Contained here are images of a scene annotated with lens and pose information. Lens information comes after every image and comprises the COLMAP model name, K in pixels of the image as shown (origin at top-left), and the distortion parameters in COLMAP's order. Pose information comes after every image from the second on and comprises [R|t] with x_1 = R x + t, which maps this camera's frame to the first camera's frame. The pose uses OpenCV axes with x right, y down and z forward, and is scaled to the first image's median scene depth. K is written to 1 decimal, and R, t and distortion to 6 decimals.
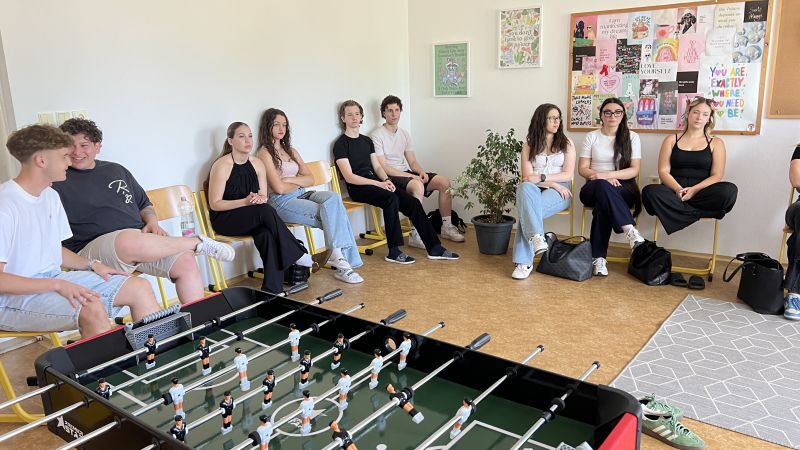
lens RADIAL K [[602.8, 0, 398.4], [0, 602.8, 216.2], [0, 0, 1]] dist [0.076717, -0.098496]
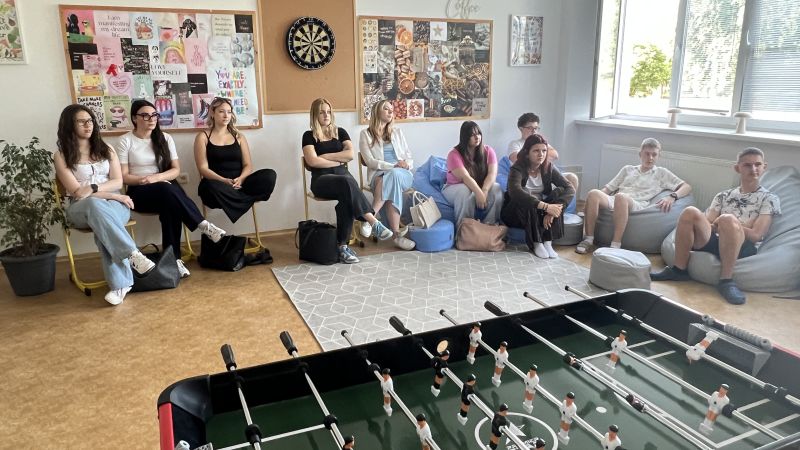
lens RADIAL K [[571.5, 0, 390.8], [0, 571.5, 225.9], [0, 0, 1]] dist [0.004114, -0.002959]
pose [[0.491014, -0.198864, 0.848150, -0.269613], [0.187107, 0.974949, 0.120273, -0.032128], [-0.850821, 0.099639, 0.515923, 0.212980]]
